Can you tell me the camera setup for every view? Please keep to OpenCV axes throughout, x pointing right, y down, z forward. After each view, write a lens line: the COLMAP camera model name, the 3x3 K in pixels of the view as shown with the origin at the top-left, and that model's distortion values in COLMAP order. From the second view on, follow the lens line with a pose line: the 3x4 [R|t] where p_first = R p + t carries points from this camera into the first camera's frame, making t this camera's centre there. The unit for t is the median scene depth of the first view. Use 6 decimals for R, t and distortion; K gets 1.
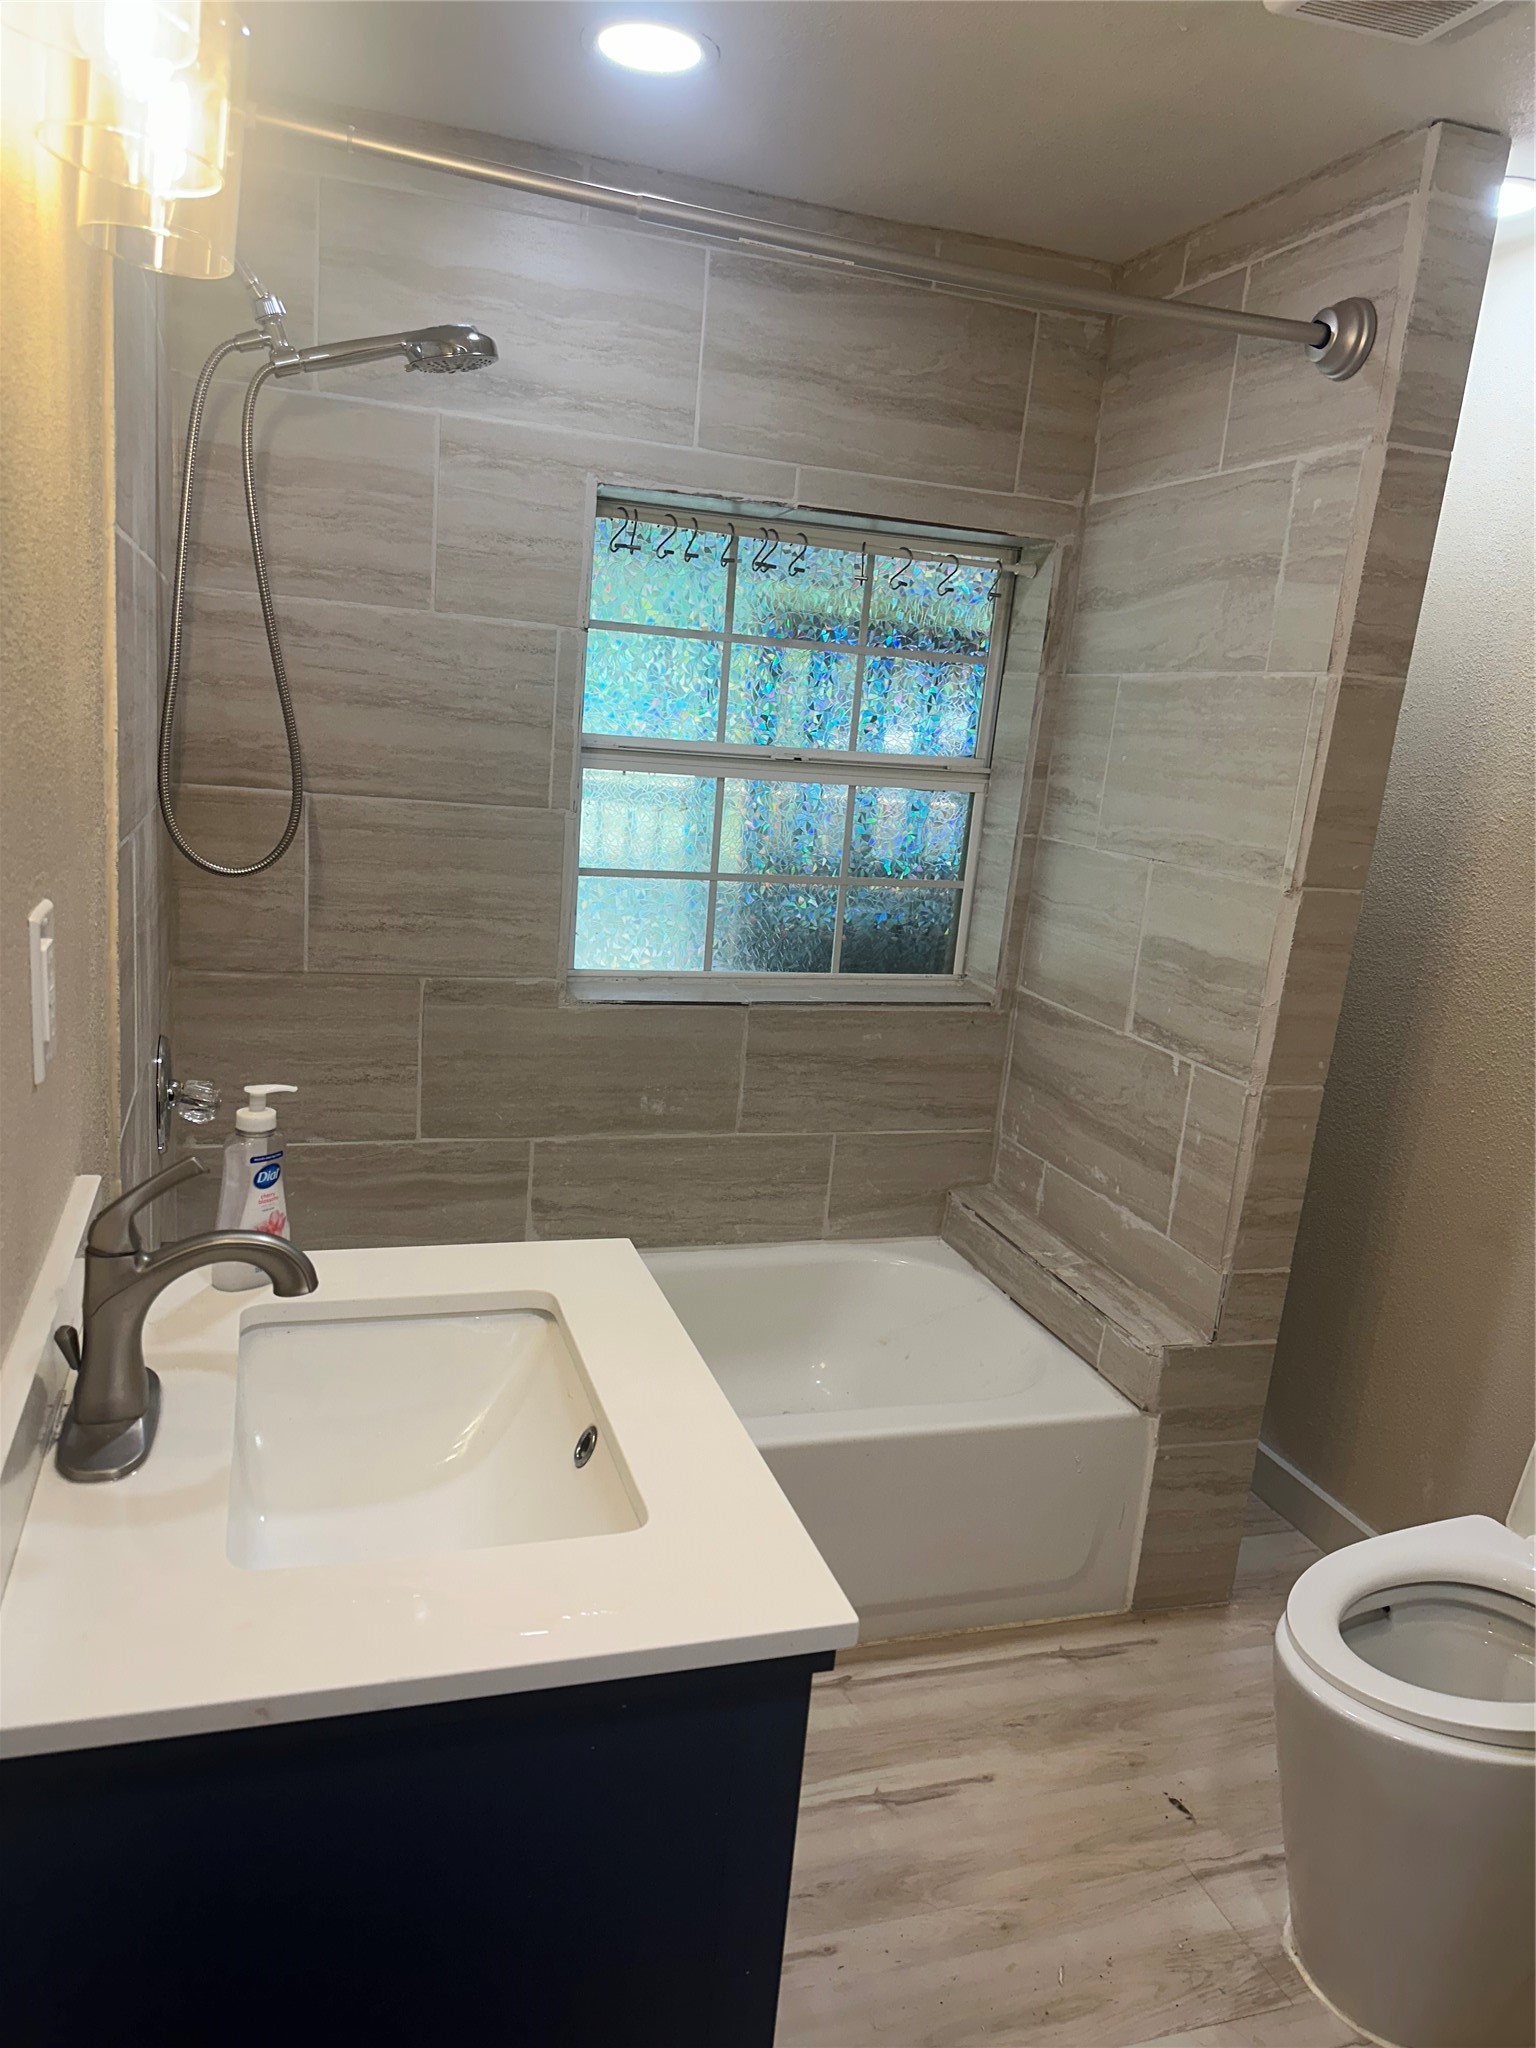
lens RADIAL K [[1448.3, 0, 757.4], [0, 1448.3, 1031.5], [0, 0, 1]] dist [0.209210, -0.397824]
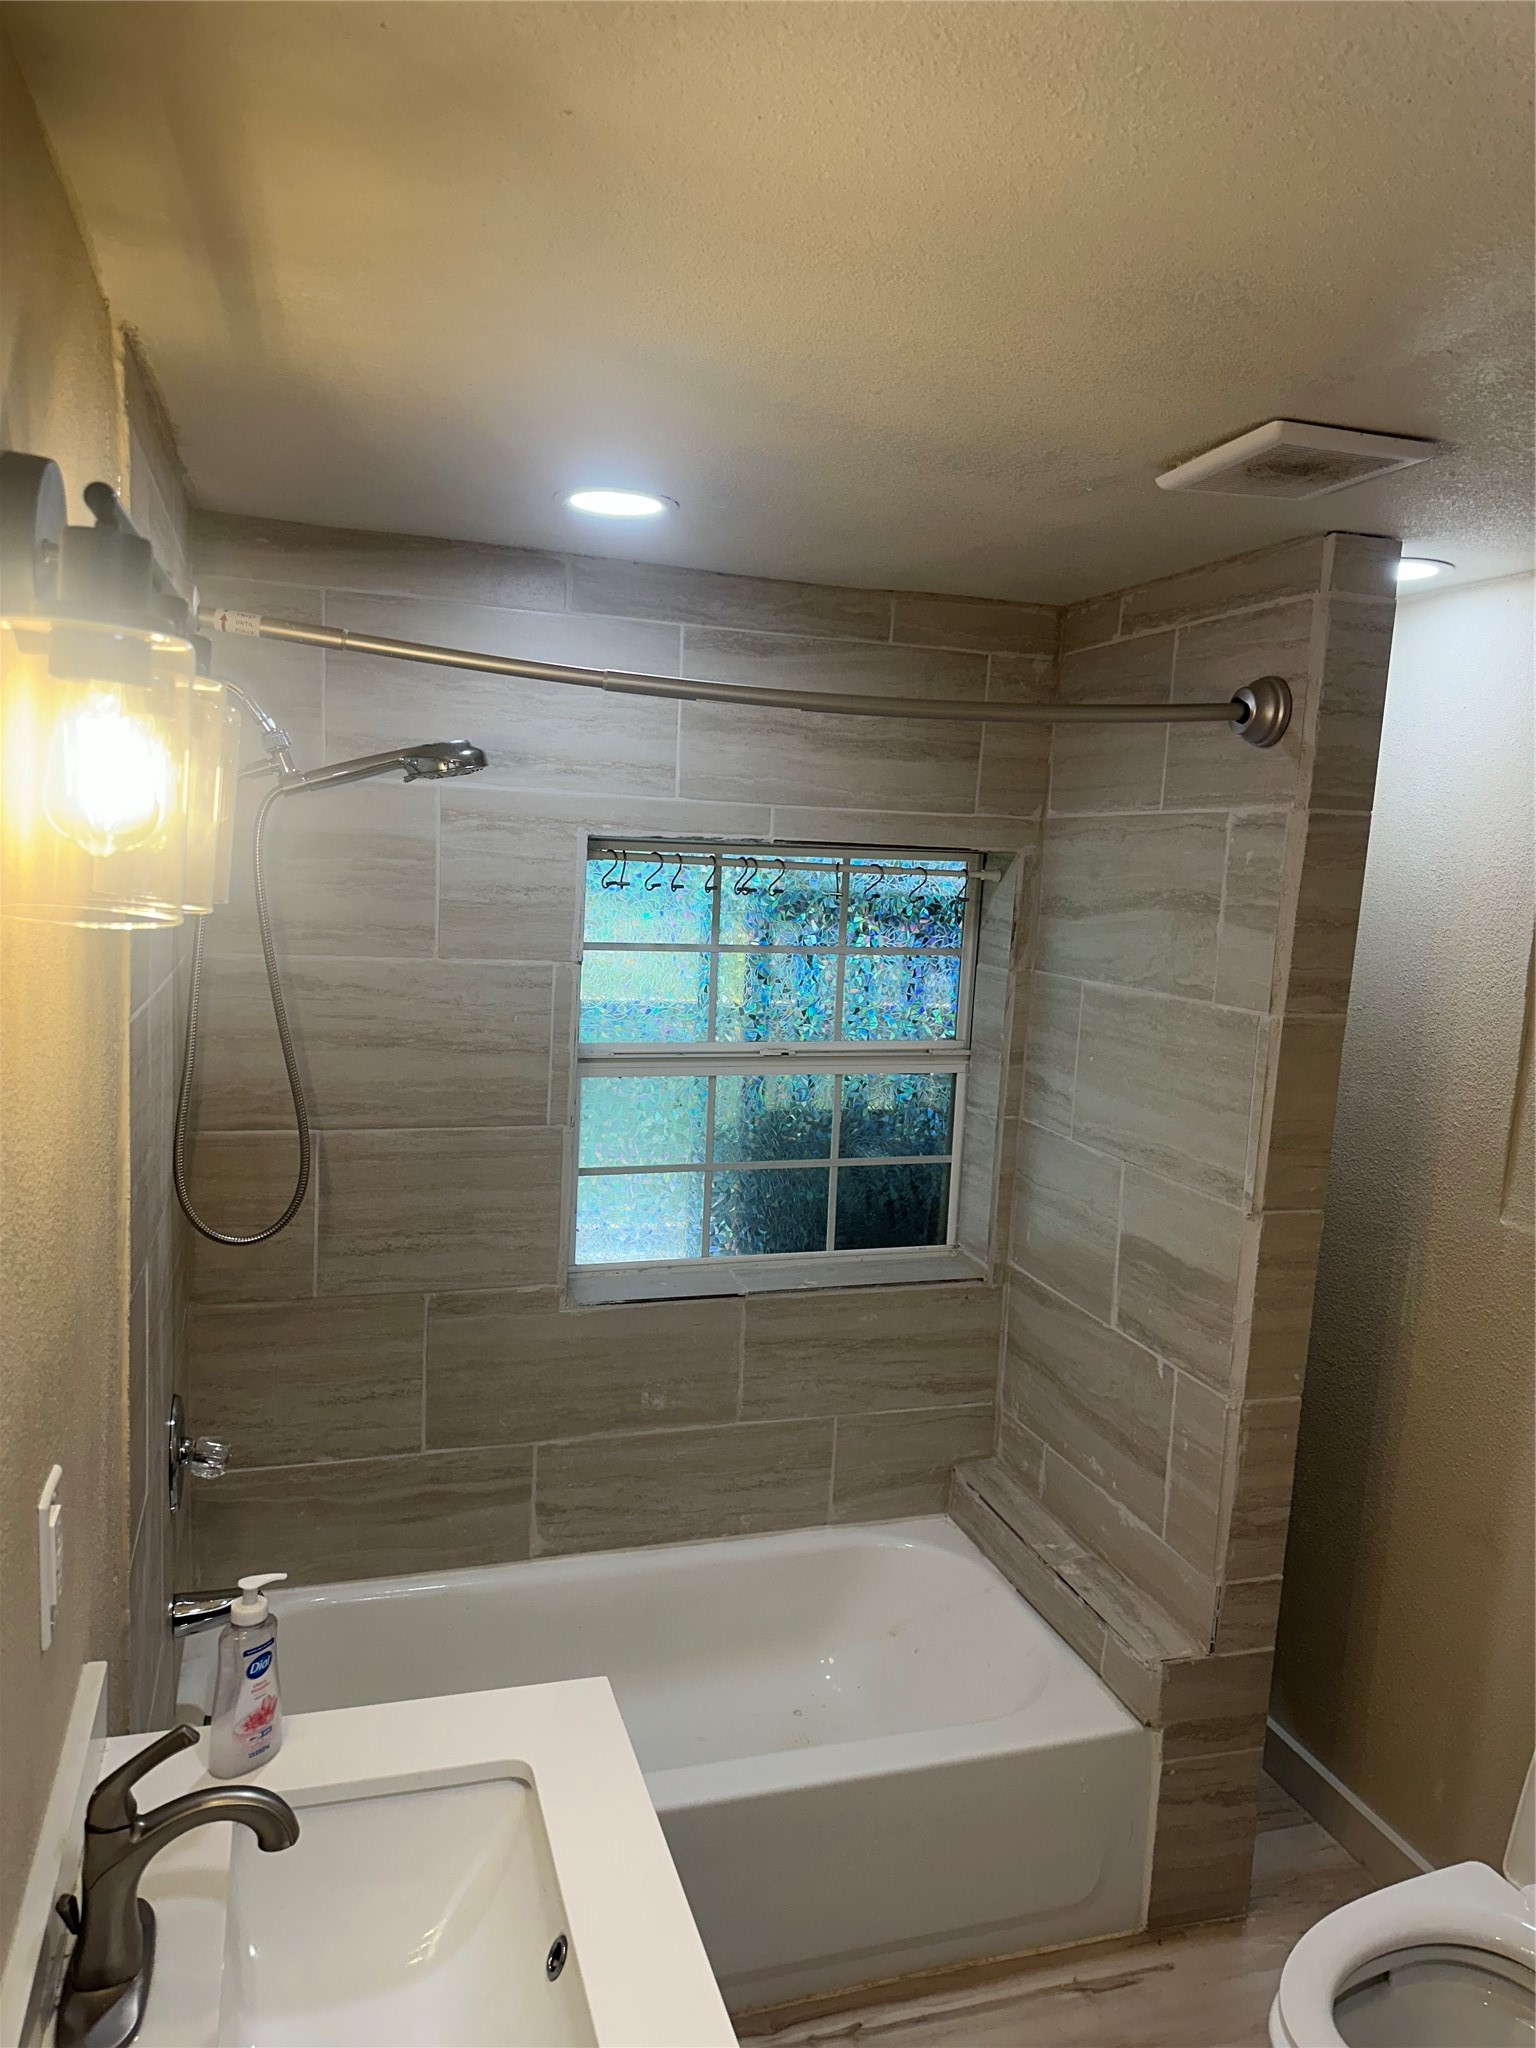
lens RADIAL K [[1448.3, 0, 757.4], [0, 1448.3, 1031.5], [0, 0, 1]] dist [0.209210, -0.397824]
pose [[0.999287, -0.033941, -0.016534, 0.028860], [0.032214, 0.994919, -0.095390, -0.116984], [0.019688, 0.094789, 0.995303, -0.049563]]
